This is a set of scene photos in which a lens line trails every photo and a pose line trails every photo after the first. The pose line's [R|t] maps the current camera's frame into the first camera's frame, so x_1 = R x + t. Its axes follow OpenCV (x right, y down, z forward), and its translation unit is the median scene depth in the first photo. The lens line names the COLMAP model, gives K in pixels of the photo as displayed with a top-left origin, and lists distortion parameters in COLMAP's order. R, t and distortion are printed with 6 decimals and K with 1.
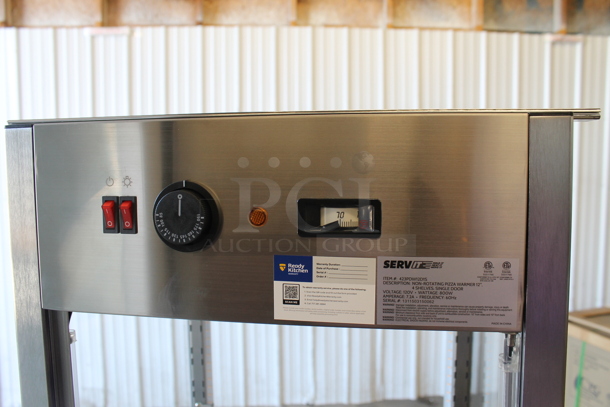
lens RADIAL K [[527.3, 0, 305.0], [0, 527.3, 203.5], [0, 0, 1]] dist [-0.158020, 0.132829]
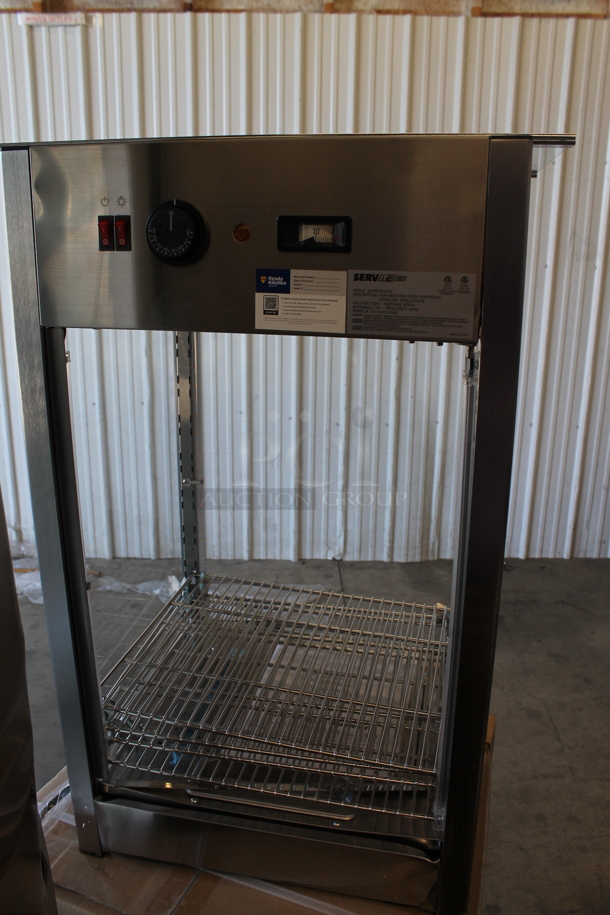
lens RADIAL K [[791.0, 0, 292.4], [0, 791.0, 458.7], [0, 0, 1]] dist [-0.158020, 0.132829]
pose [[0.997251, 0.034827, -0.065410, 0.140147], [-0.020475, 0.977815, 0.208469, 0.145390], [0.071219, -0.206557, 0.975839, -0.683688]]
